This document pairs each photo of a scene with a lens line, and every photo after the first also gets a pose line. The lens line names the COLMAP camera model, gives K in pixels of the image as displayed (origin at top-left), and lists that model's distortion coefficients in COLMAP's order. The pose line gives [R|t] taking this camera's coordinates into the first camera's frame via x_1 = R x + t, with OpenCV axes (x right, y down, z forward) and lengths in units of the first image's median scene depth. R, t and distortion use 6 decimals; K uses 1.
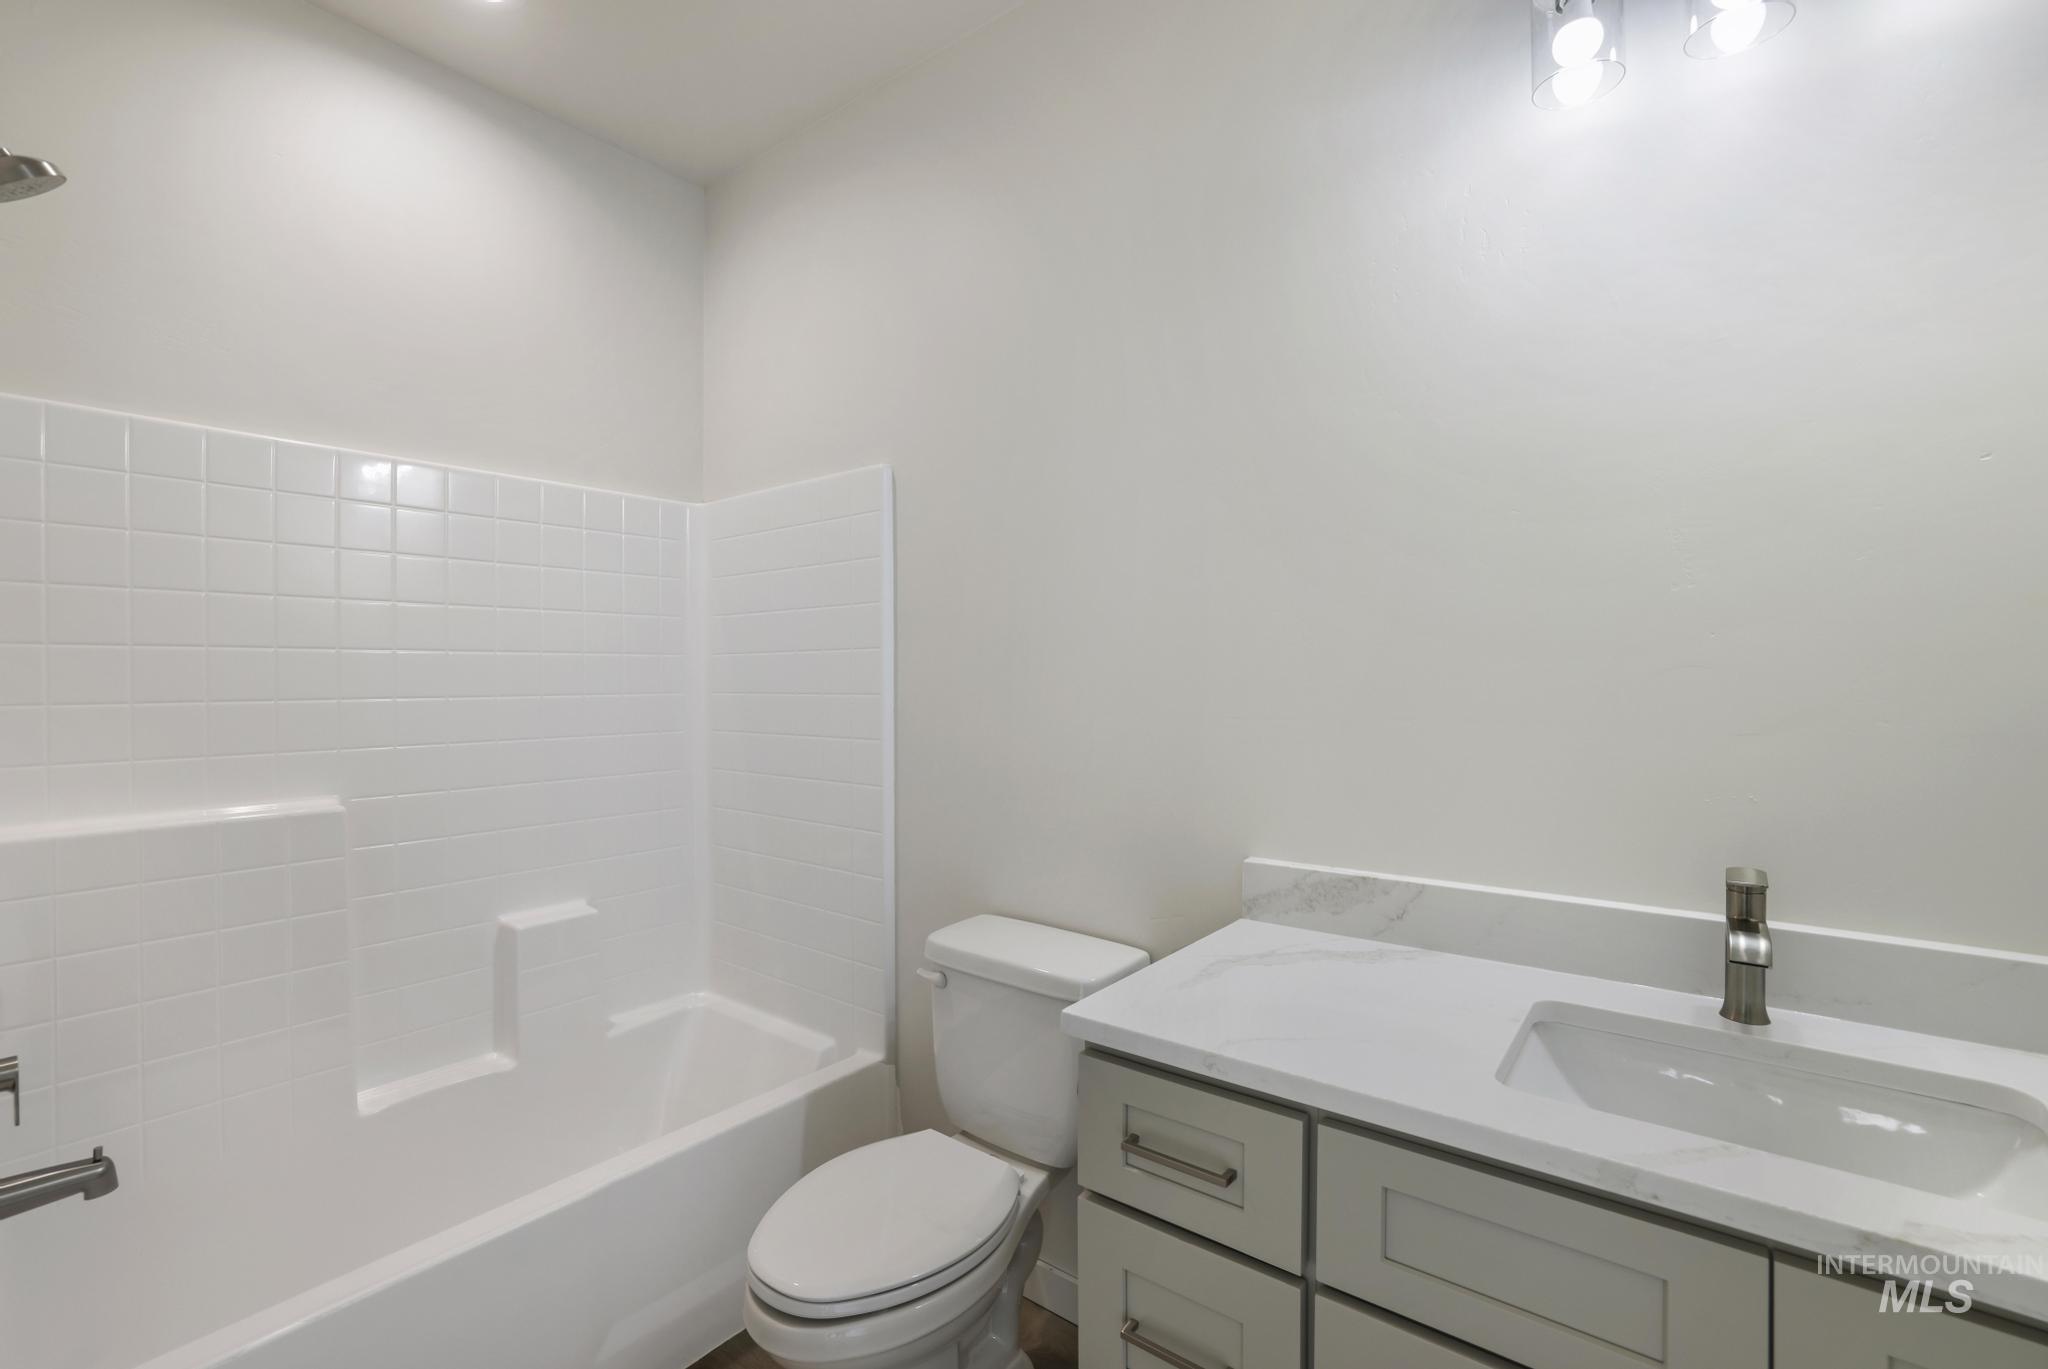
lens RADIAL K [[909.8, 0, 1021.1], [0, 909.8, 675.8], [0, 0, 1]] dist [-0.063803, 0.023436]
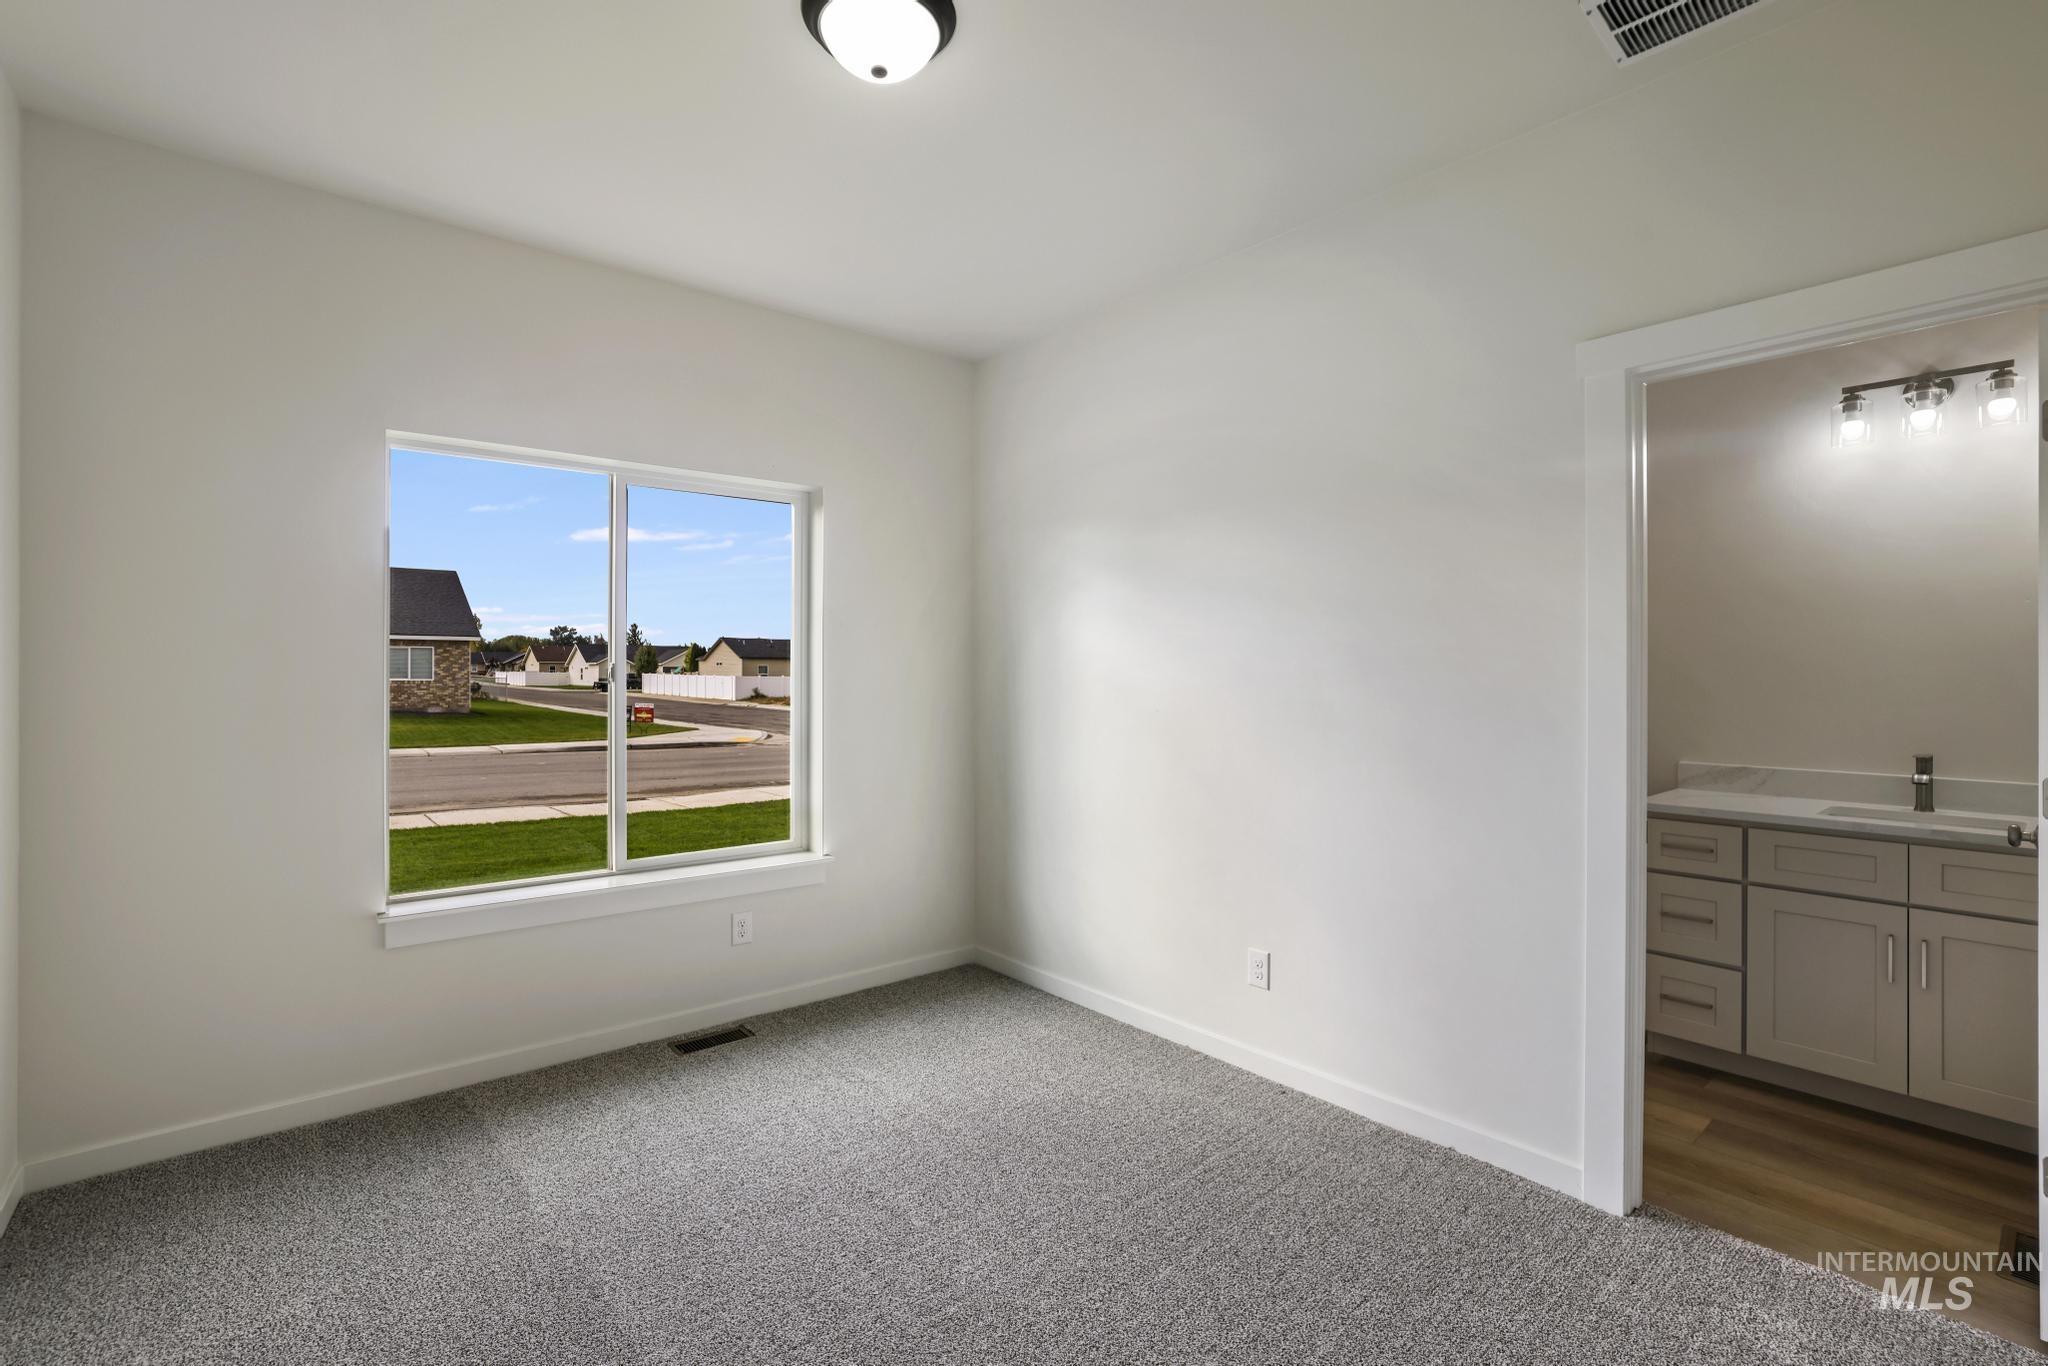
lens RADIAL K [[909.8, 0, 1021.1], [0, 909.8, 674.3], [0, 0, 1]] dist [-0.063803, 0.023436]
pose [[0.974610, 0.001993, -0.223902, -1.260935], [-0.003105, 0.999985, -0.004617, 0.009563], [0.223889, 0.005195, 0.974601, -2.207714]]
